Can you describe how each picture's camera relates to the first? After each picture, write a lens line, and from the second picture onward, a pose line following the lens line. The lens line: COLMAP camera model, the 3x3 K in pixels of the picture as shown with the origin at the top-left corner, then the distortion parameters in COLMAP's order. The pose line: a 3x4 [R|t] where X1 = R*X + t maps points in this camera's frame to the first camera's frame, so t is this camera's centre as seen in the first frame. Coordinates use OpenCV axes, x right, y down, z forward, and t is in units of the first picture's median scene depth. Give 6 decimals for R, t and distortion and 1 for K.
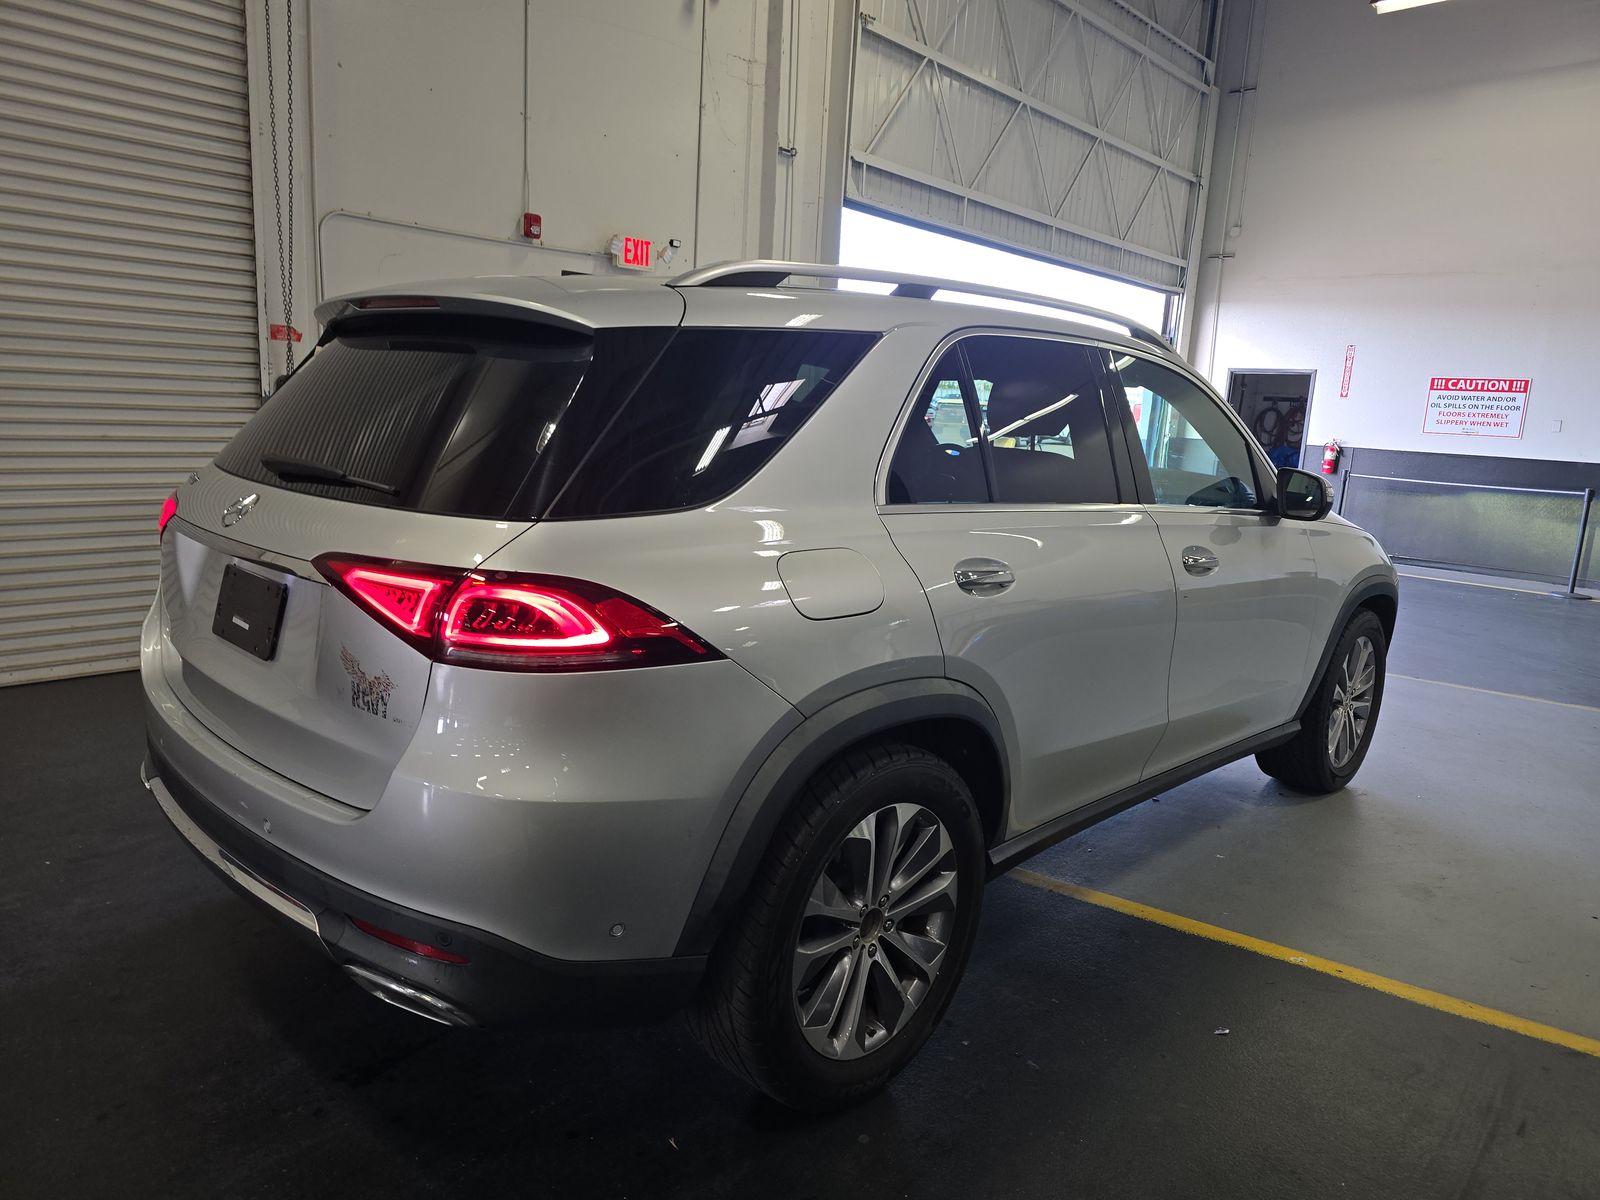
lens RADIAL K [[1045.6, 0, 835.2], [0, 1045.6, 605.4], [0, 0, 1]] dist [0.064424, -0.079482]
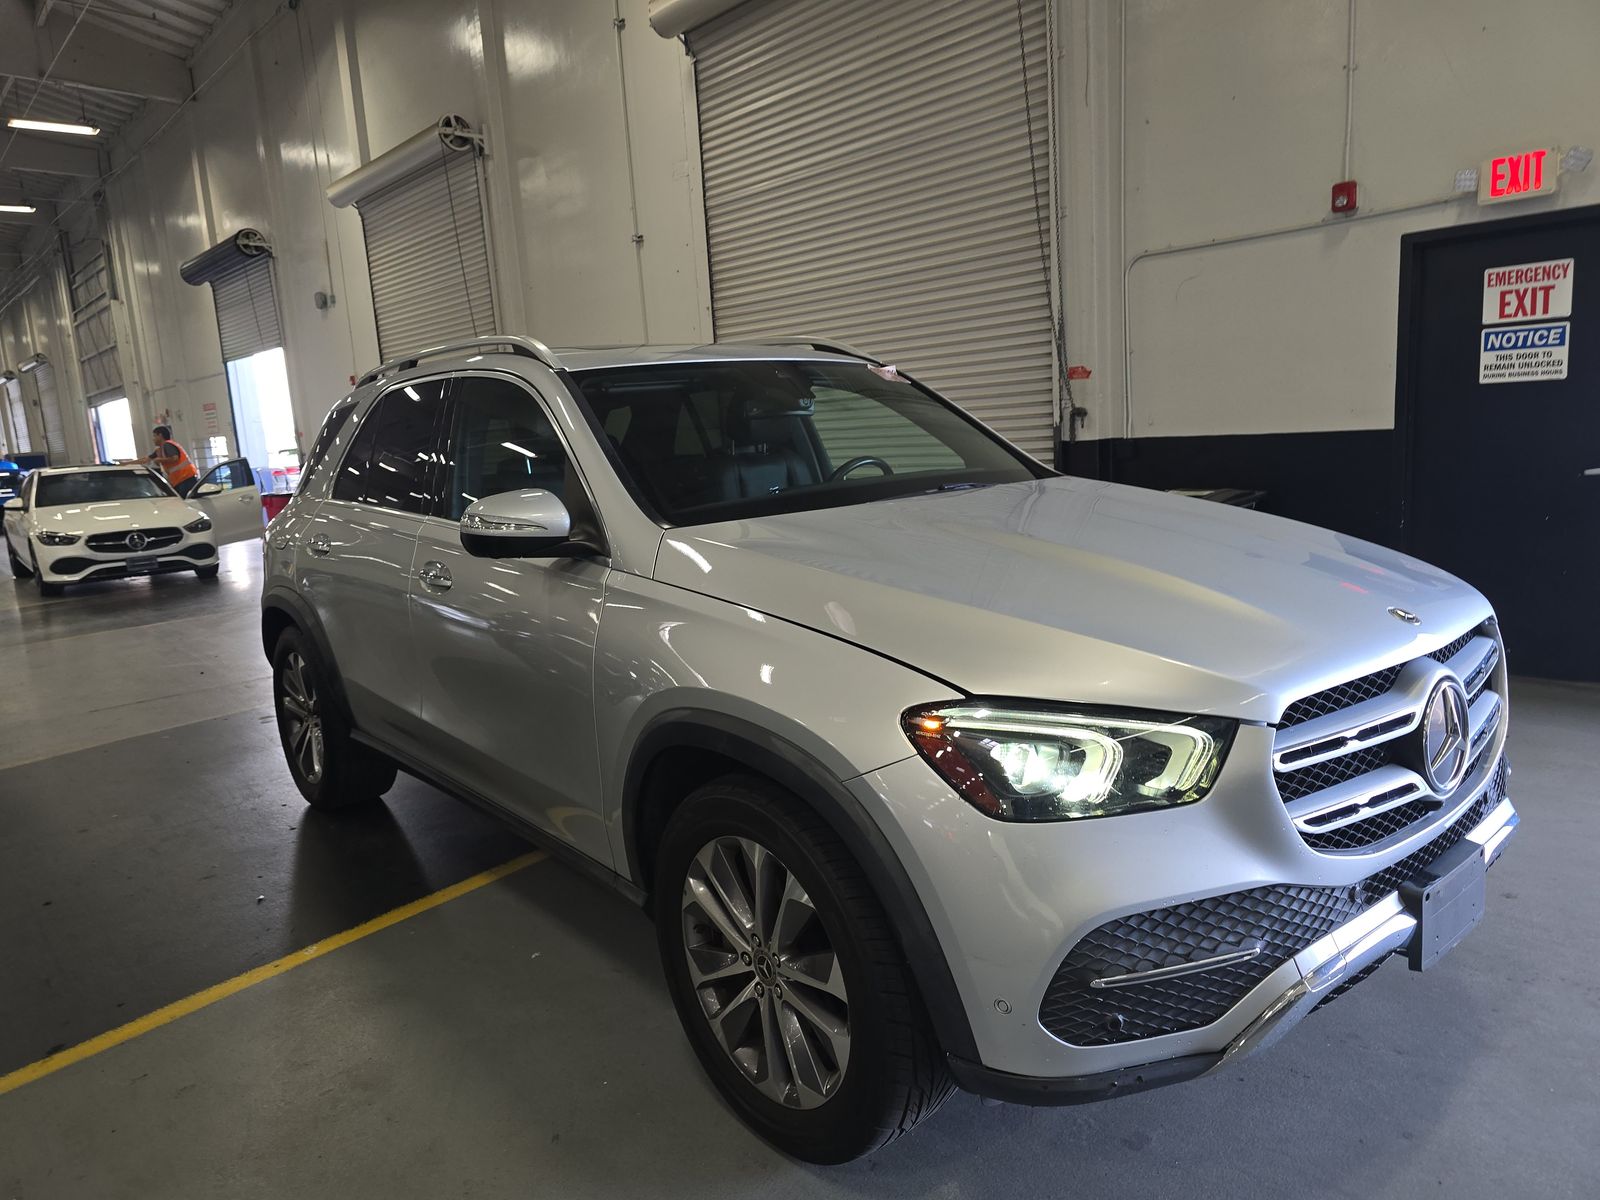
lens RADIAL K [[1059.0, 0, 800.0], [0, 1059.0, 600.0], [0, 0, 1]] dist [-0.001946, -0.003573]
pose [[-0.115770, 0.121517, -0.985815, 0.522710], [-0.132763, 0.981690, 0.136599, -0.083421], [0.984363, 0.146694, -0.097517, 0.577995]]
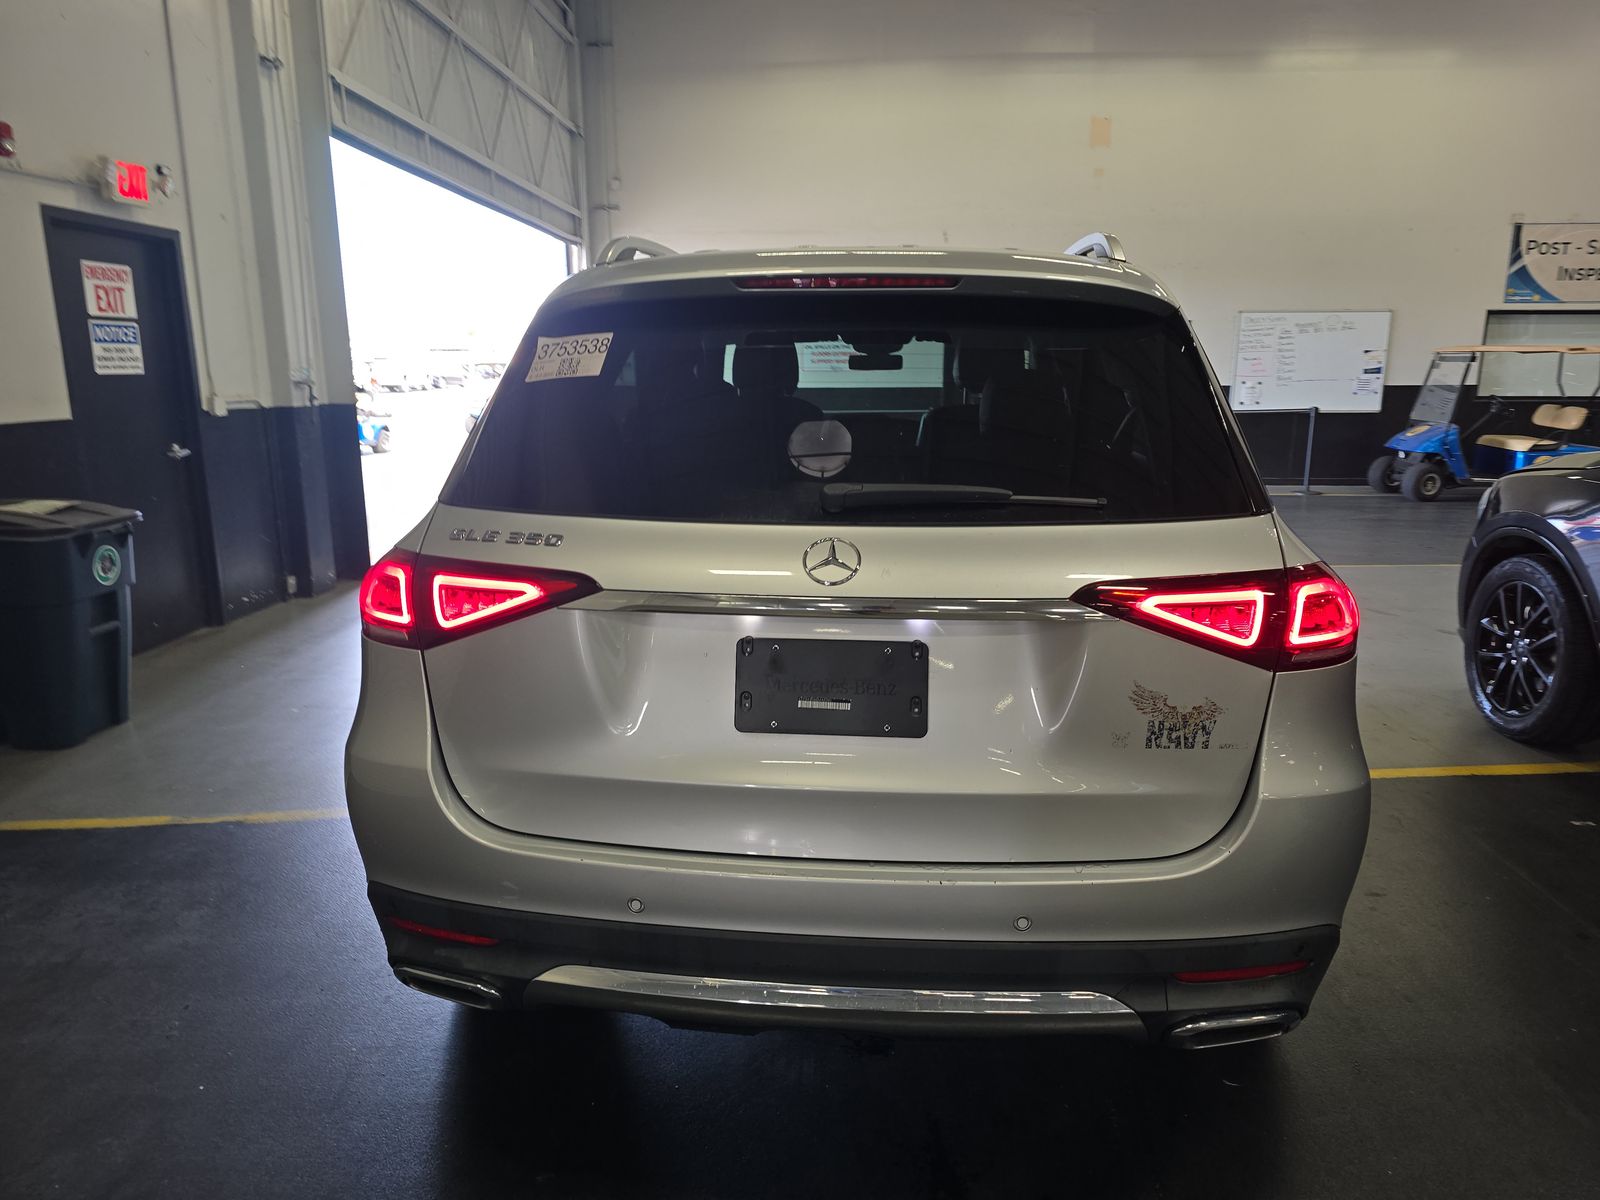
lens RADIAL K [[1067.5, 0, 800.0], [0, 1067.5, 600.0], [0, 0, 1]] dist [0.006019, -0.005929]
pose [[0.794759, -0.174354, 0.581343, -0.272084], [0.150750, 0.984540, 0.089188, -0.034698], [-0.587906, 0.016754, 0.808756, 0.101286]]
